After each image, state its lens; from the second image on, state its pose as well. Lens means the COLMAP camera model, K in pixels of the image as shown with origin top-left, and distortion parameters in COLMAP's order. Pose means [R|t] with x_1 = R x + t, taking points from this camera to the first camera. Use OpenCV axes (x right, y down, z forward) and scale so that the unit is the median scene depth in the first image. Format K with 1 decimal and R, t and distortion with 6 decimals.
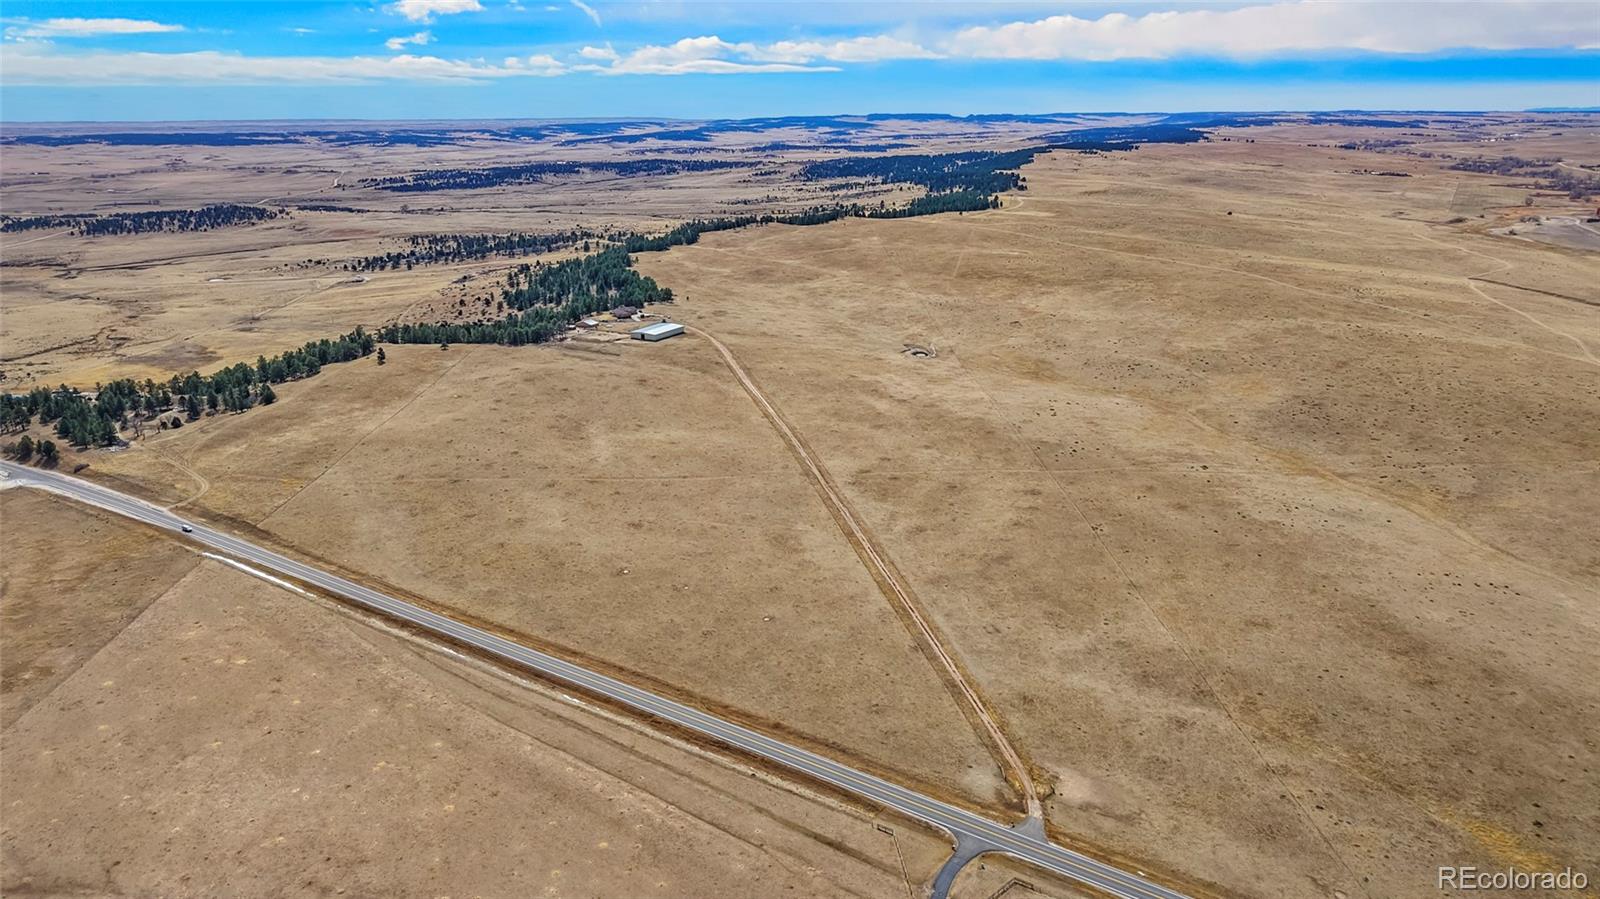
lens RADIAL K [[1071.7, 0, 798.9], [0, 1071.7, 461.6], [0, 0, 1]] dist [0.026101, -0.031386]
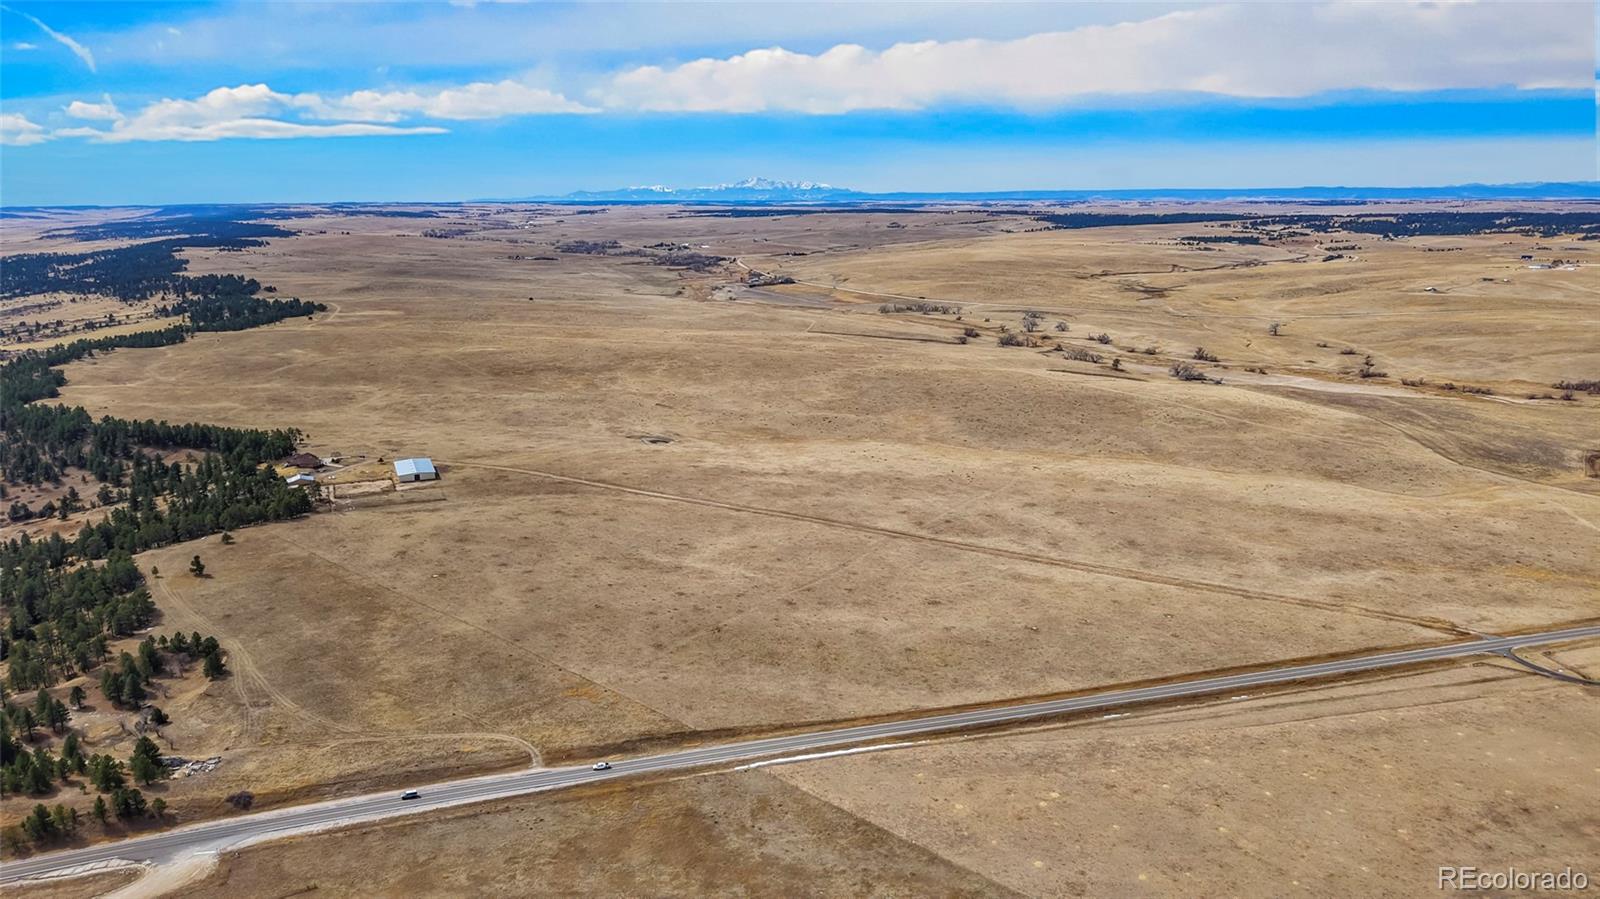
lens RADIAL K [[1071.7, 0, 800.4], [0, 1071.7, 442.7], [0, 0, 1]] dist [0.026101, -0.031386]
pose [[0.648395, -0.171944, 0.741632, -0.902026], [0.241533, 0.970295, 0.013791, -0.127750], [-0.721973, 0.170187, 0.670665, 0.317693]]
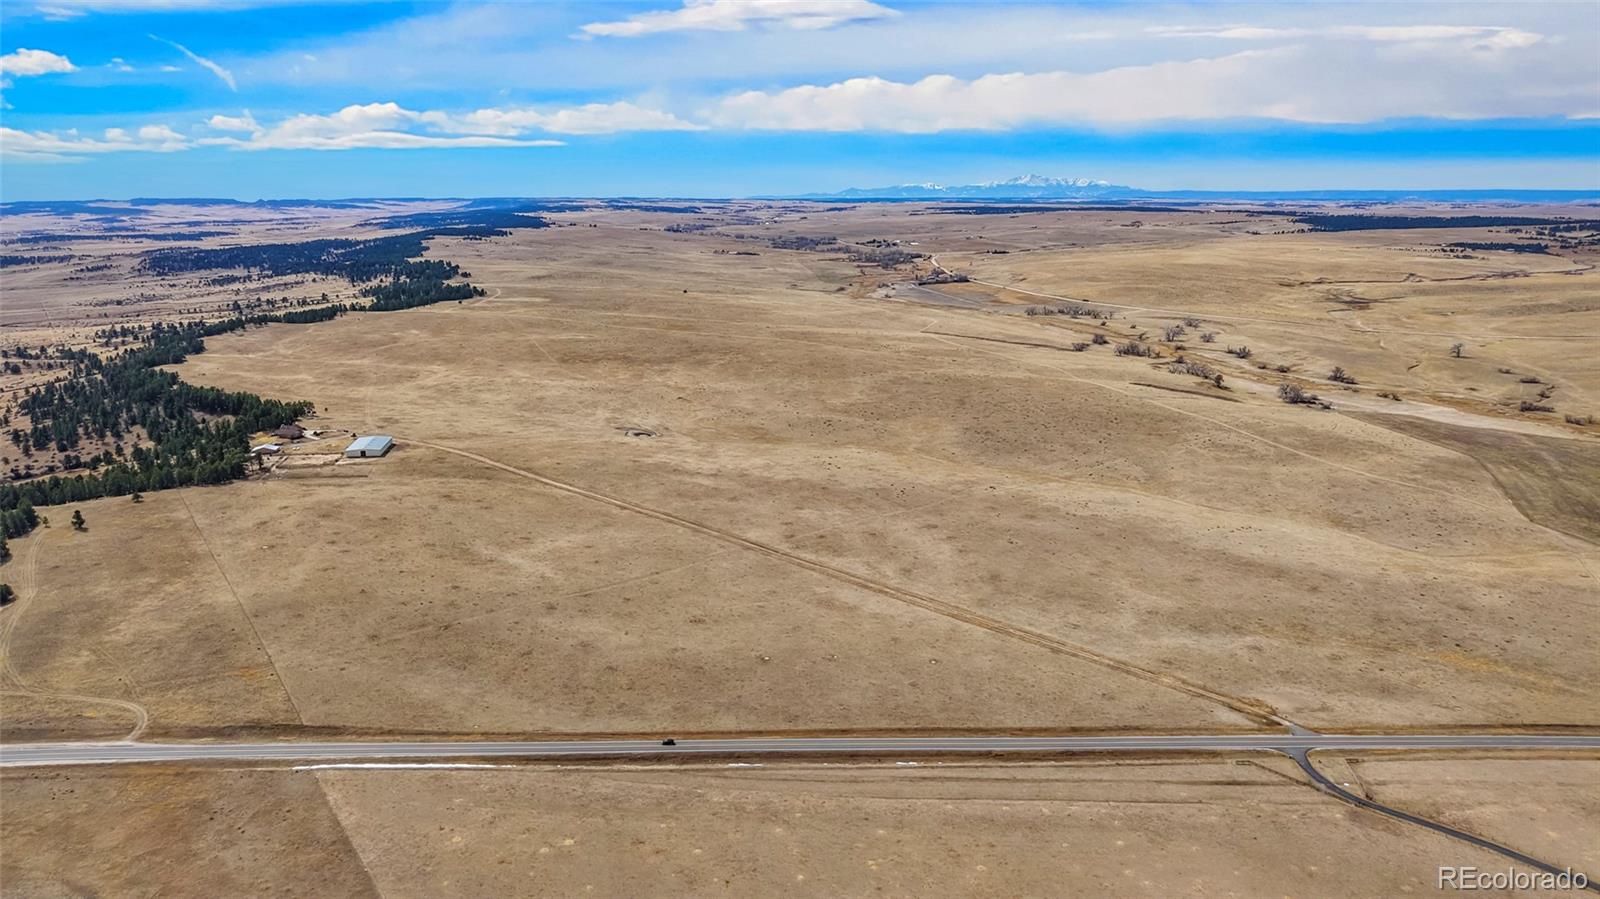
lens RADIAL K [[1071.7, 0, 797.8], [0, 1071.7, 432.9], [0, 0, 1]] dist [0.026101, -0.031386]
pose [[0.814487, -0.122322, 0.567140, -0.560067], [0.177331, 0.983229, -0.042606, -0.048778], [-0.552417, 0.135274, 0.822518, 0.089160]]
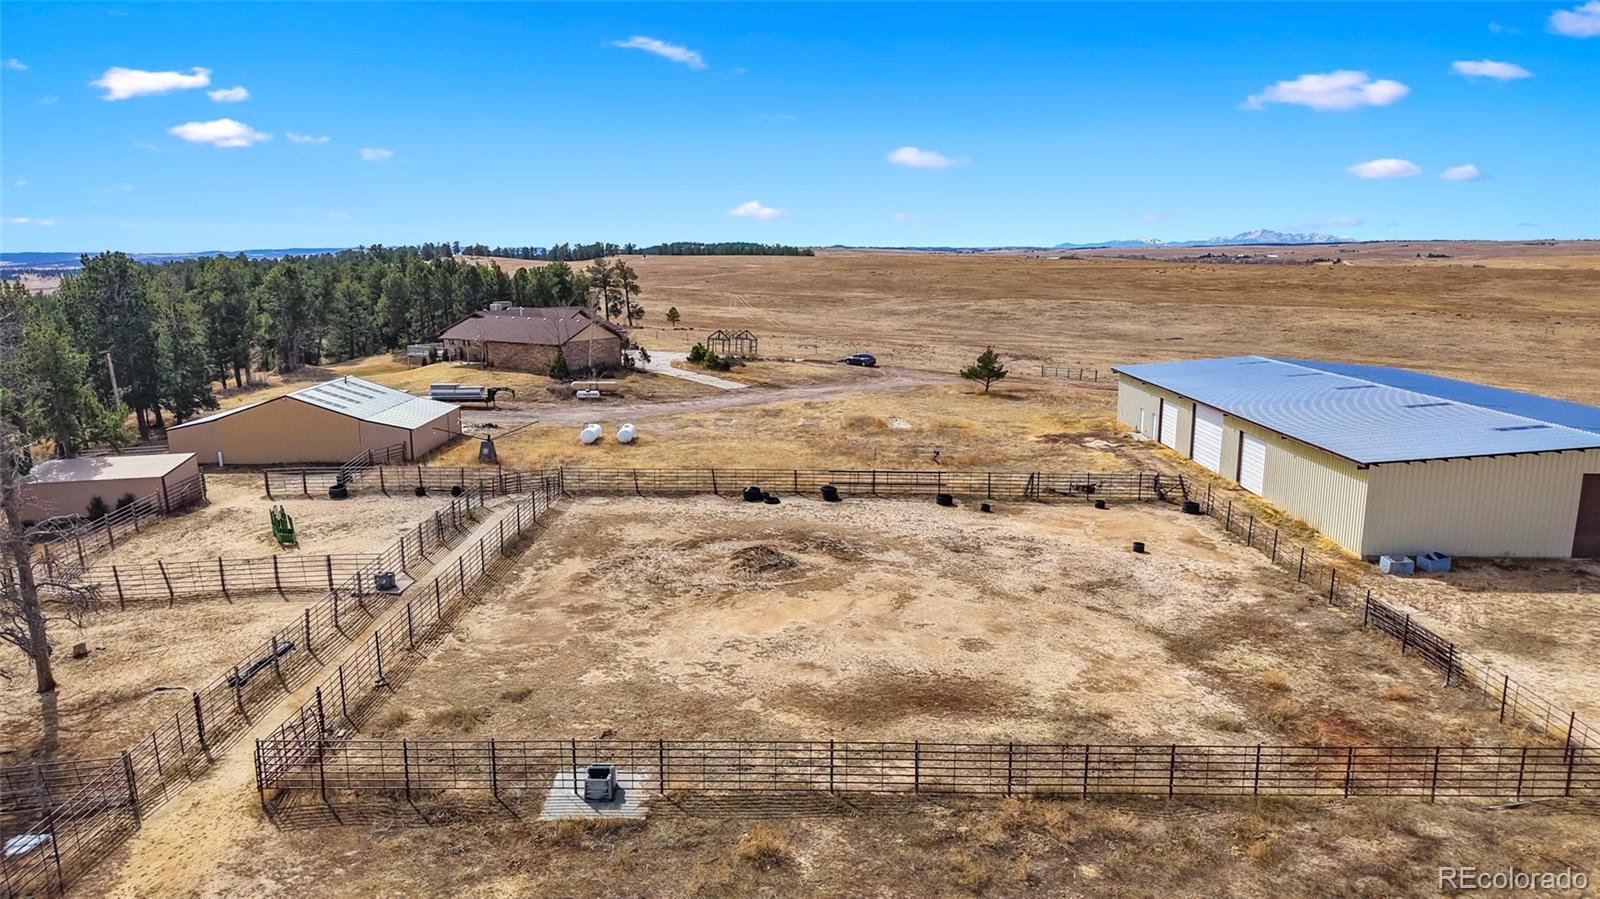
lens RADIAL K [[1071.7, 0, 800.2], [0, 1071.7, 451.2], [0, 0, 1]] dist [0.026101, -0.031386]
pose [[0.908004, -0.070291, 0.413024, -0.329079], [0.123517, 0.986922, -0.103581, -0.188651], [-0.400341, 0.145067, 0.904811, 1.507938]]
